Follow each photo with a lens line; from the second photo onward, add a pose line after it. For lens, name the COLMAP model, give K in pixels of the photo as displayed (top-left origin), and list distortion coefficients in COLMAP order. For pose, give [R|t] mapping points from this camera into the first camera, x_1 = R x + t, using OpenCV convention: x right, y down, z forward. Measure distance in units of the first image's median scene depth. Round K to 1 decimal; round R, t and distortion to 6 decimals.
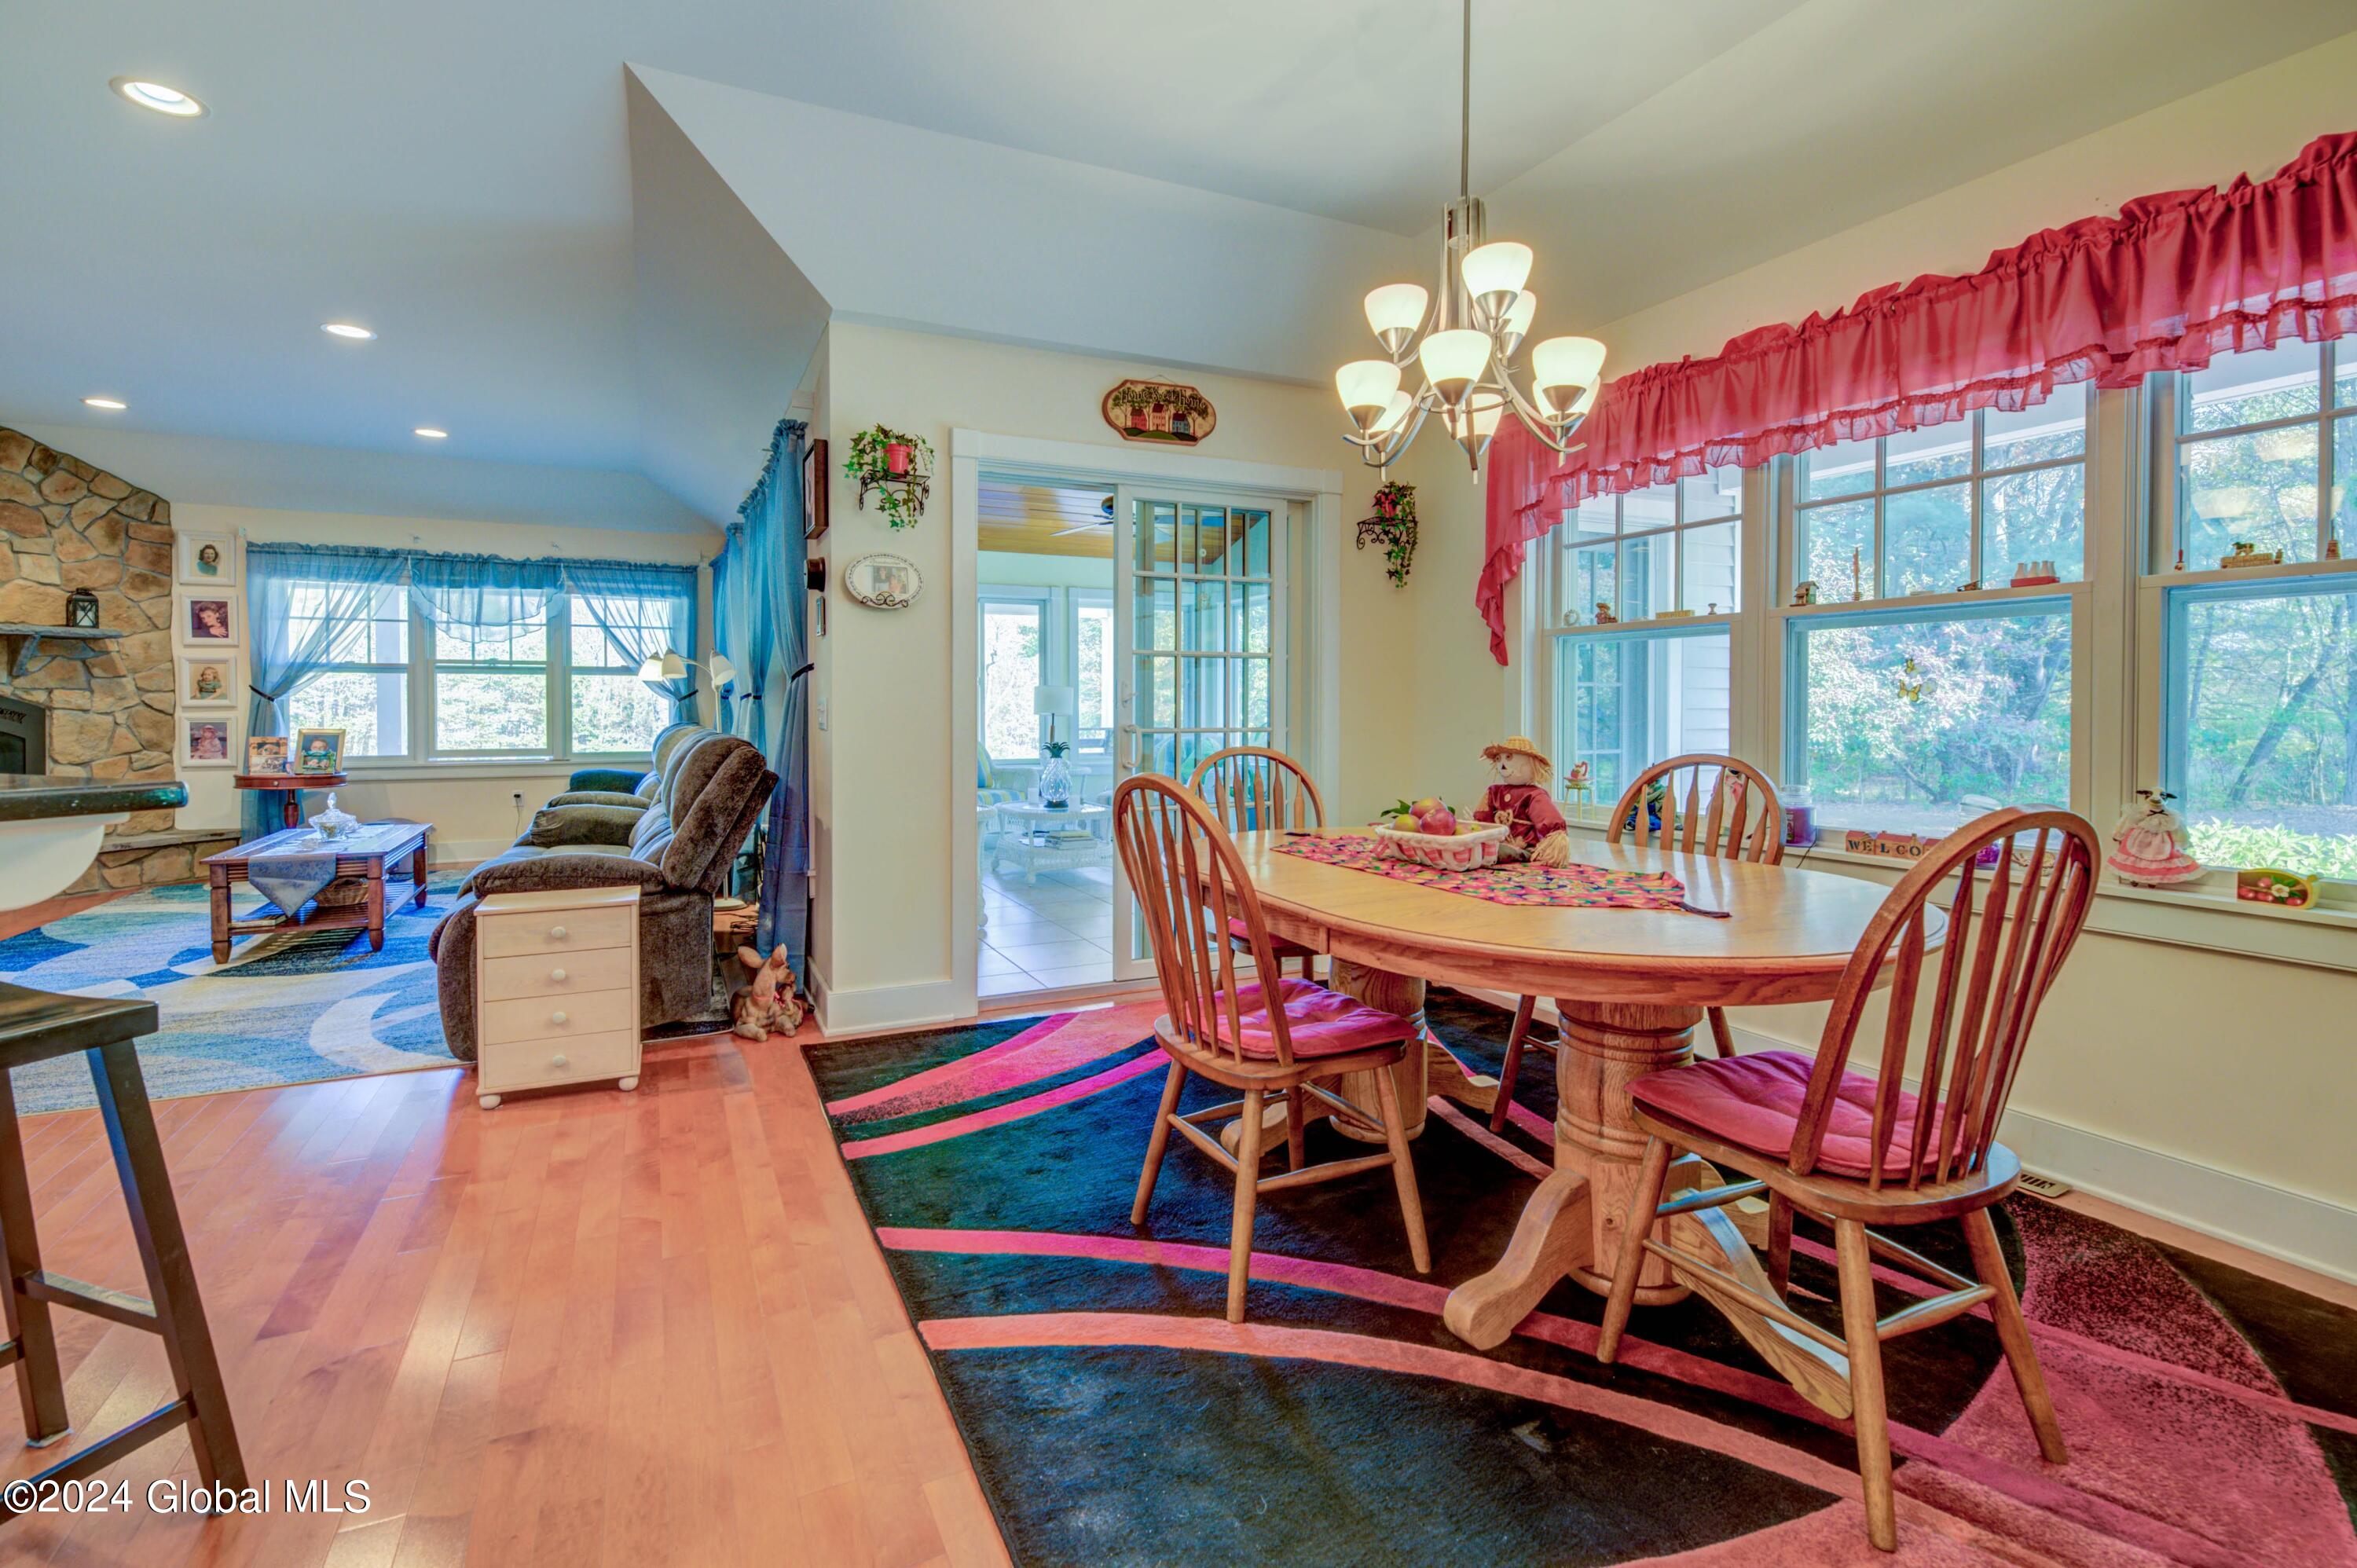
lens RADIAL K [[1029.9, 0, 1126.2], [0, 1029.9, 722.4], [0, 0, 1]] dist [-0.001781, -0.003862]
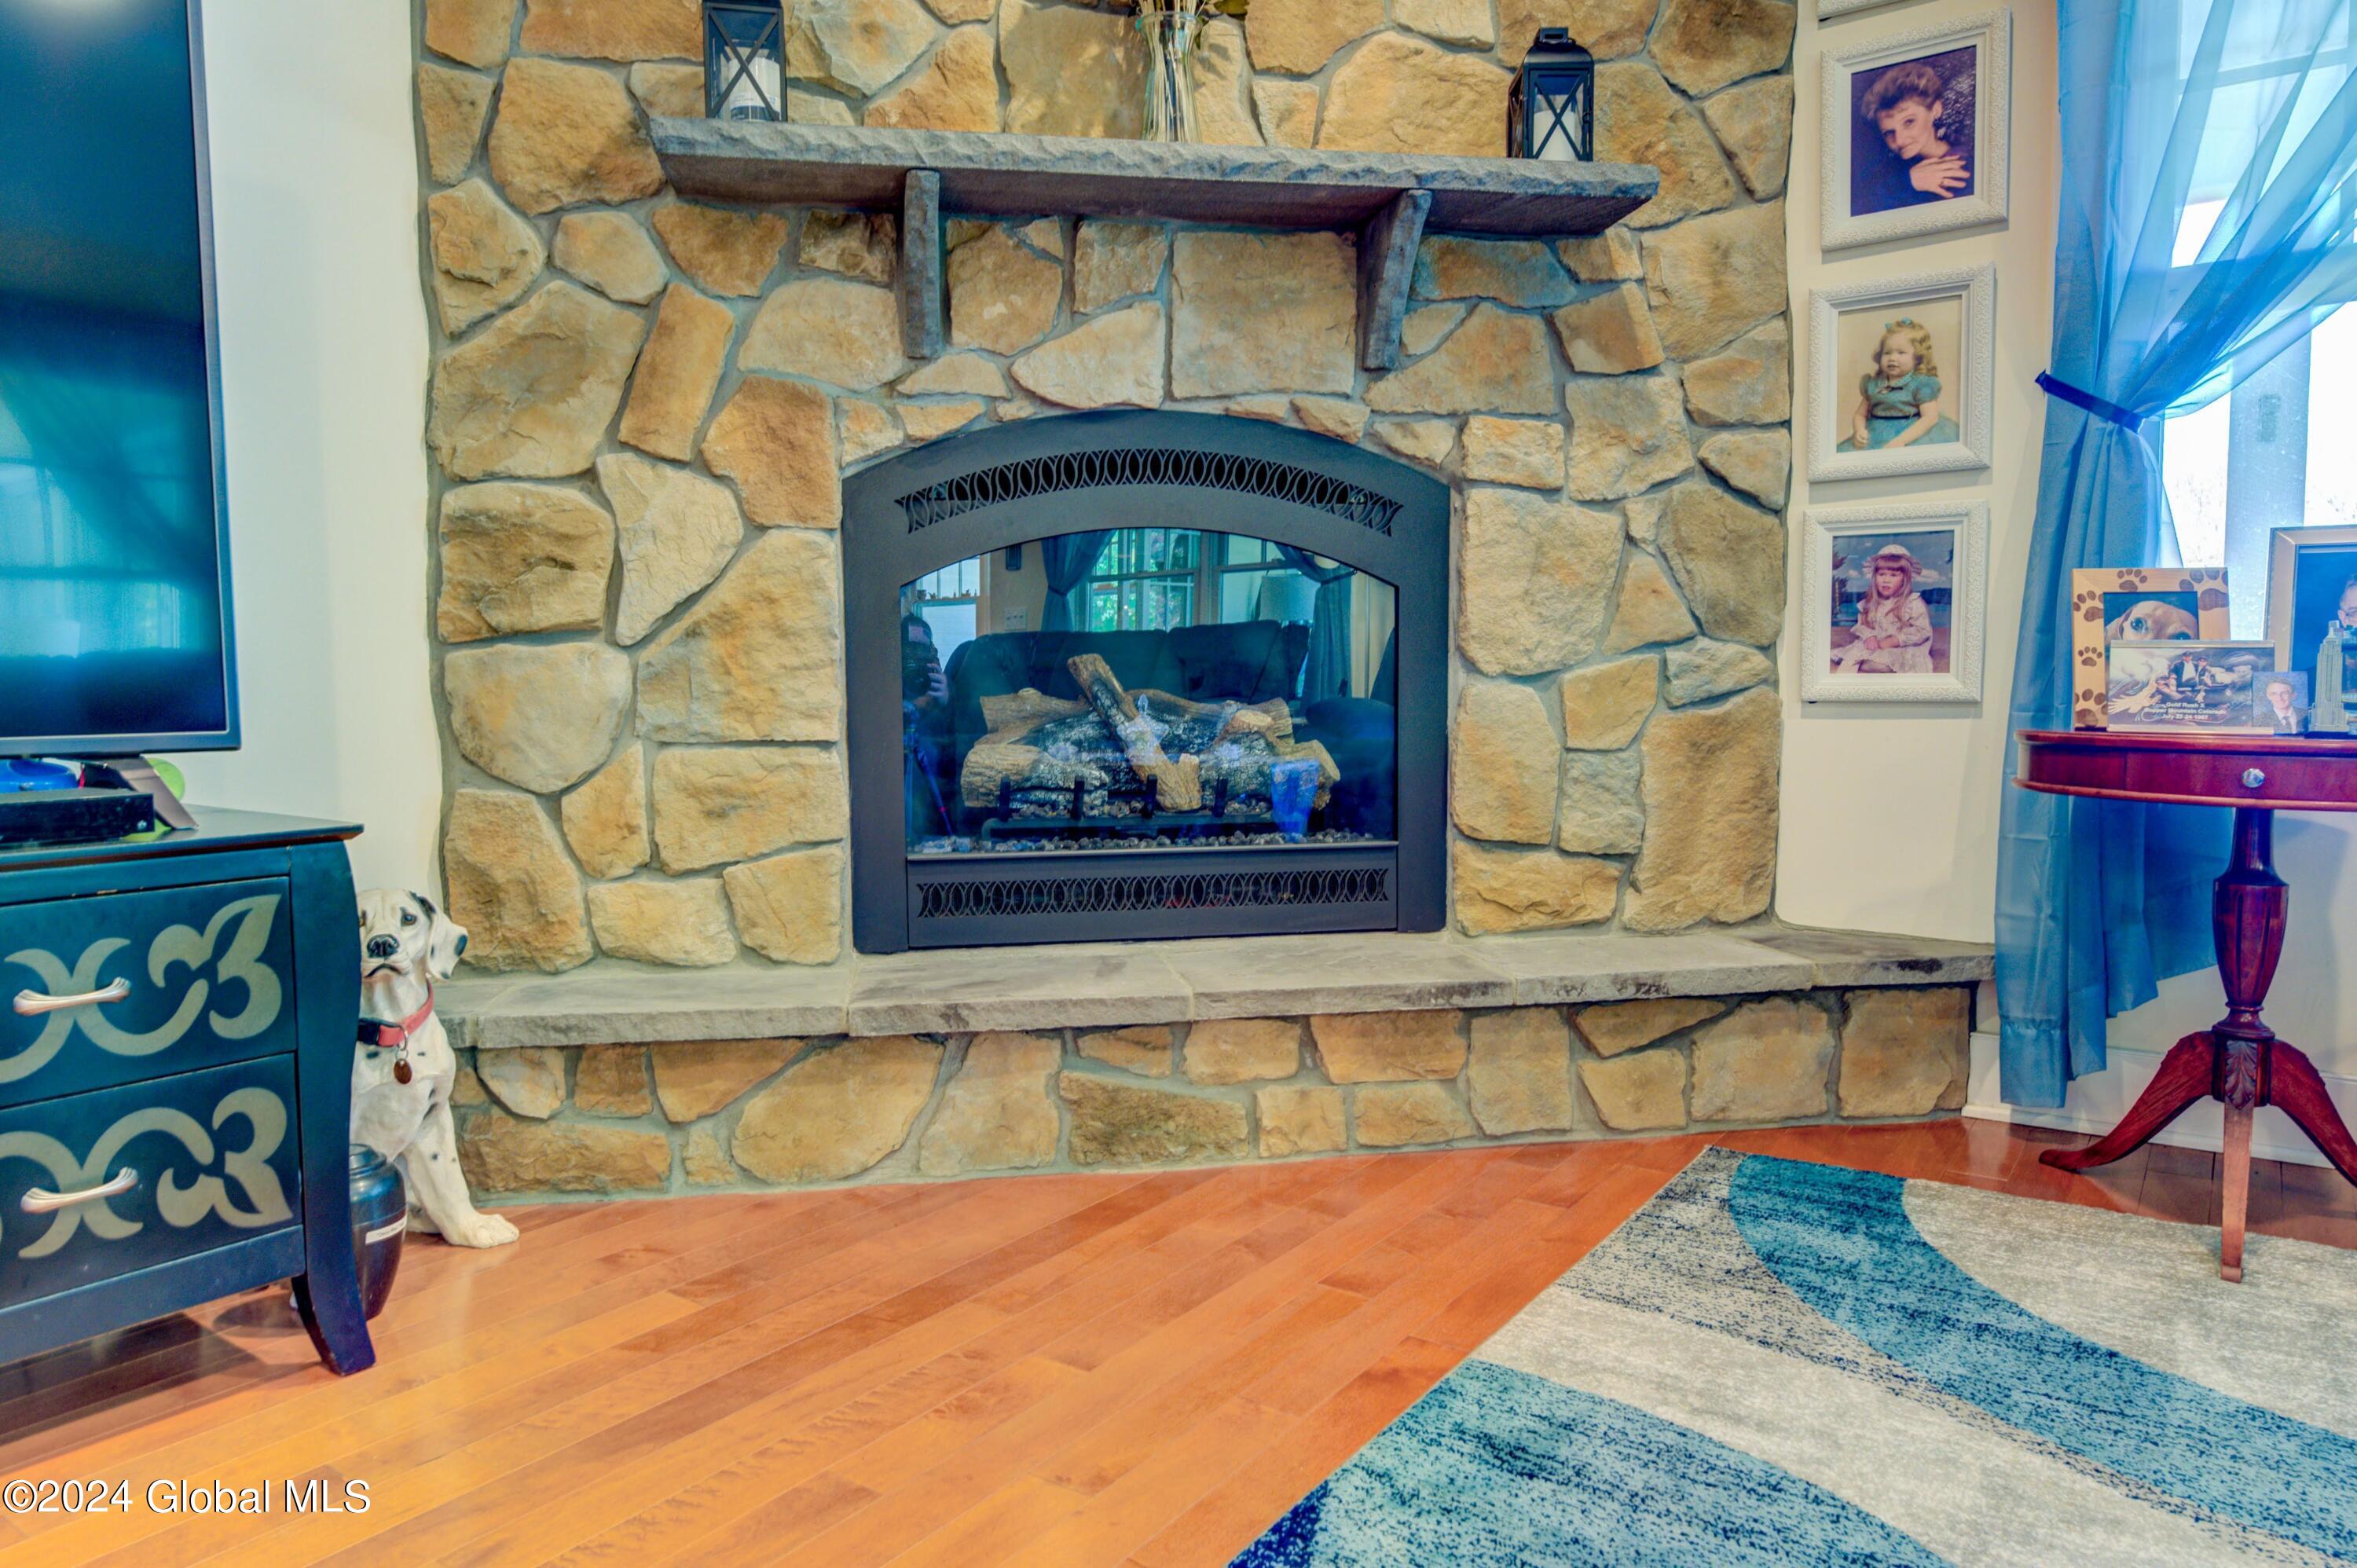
lens RADIAL K [[1538.8, 0, 1178.5], [0, 1538.8, 784.0], [0, 0, 1]] dist [0.011088, 0.000949]
pose [[0.504370, 0.053233, -0.861845, -0.658015], [-0.006014, 0.998290, 0.058141, 0.043512], [0.863466, -0.024141, 0.503828, 0.656049]]
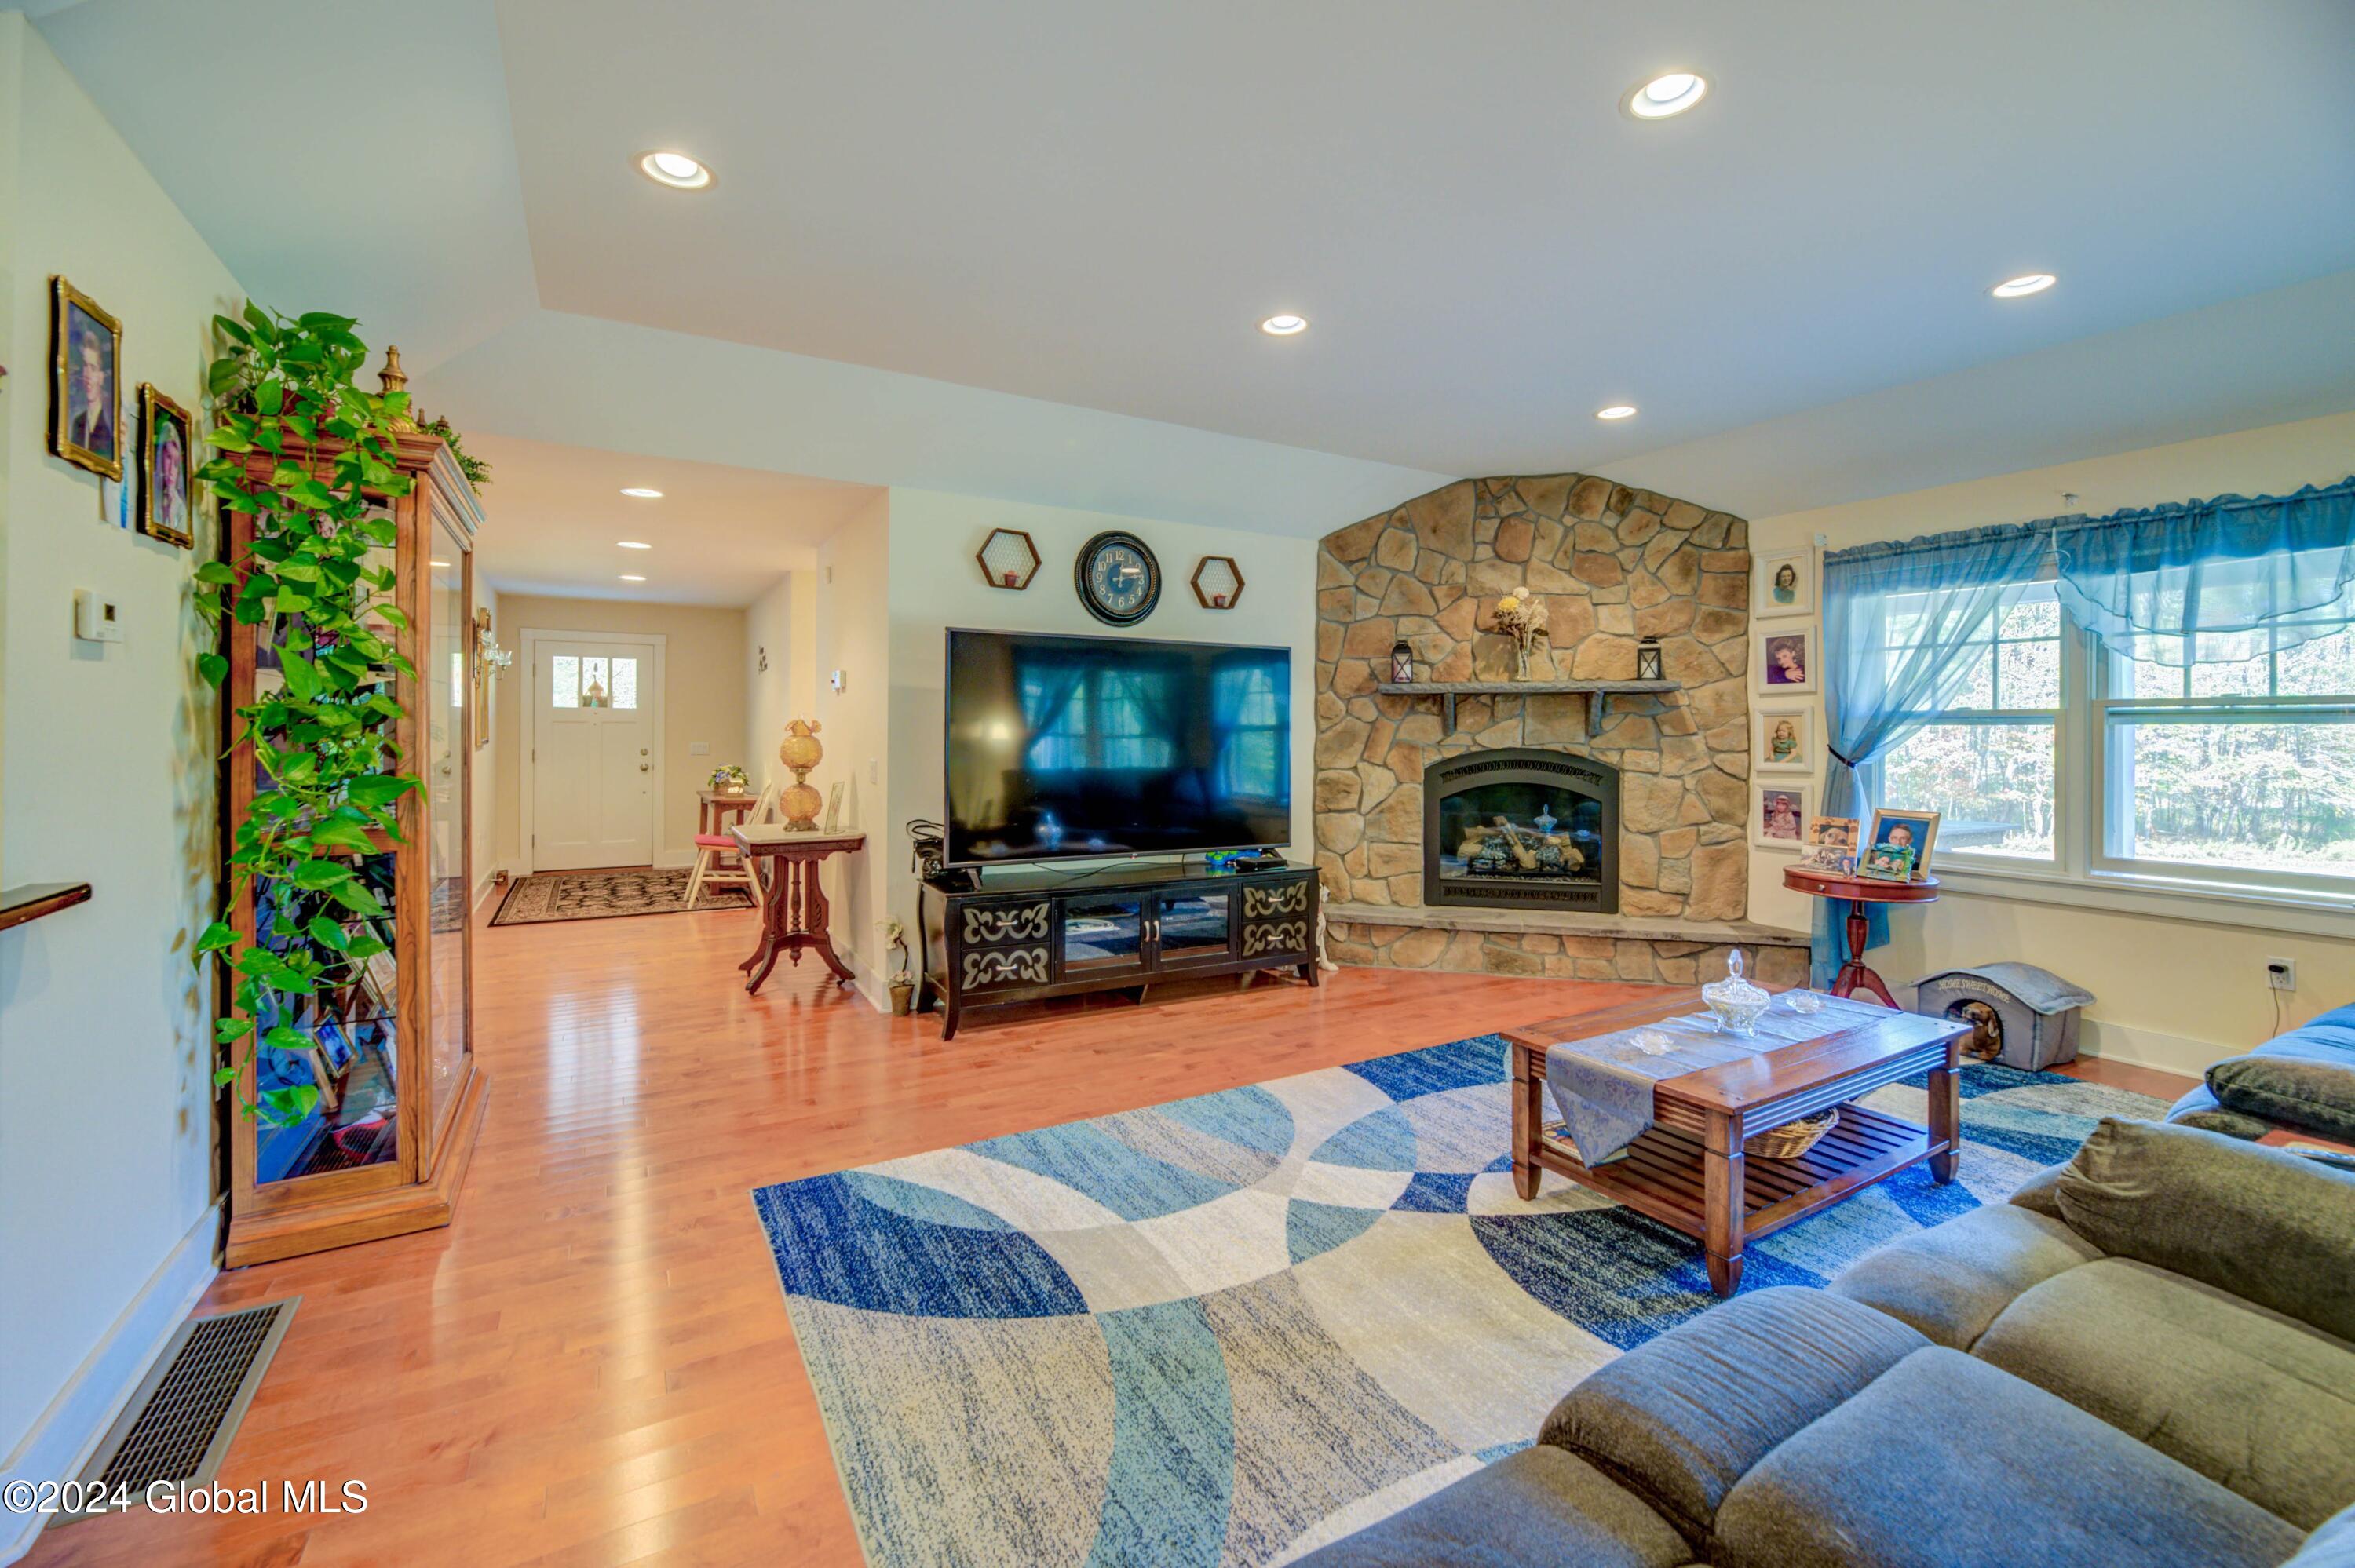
lens RADIAL K [[995.1, 0, 1179.3], [0, 995.1, 728.2], [0, 0, 1]] dist [-0.002365, -0.000298]
pose [[0.098517, -0.005054, -0.995123, -0.190004], [-0.021721, 0.999738, -0.007228, -0.033821], [0.994898, 0.022327, 0.098382, 0.479625]]
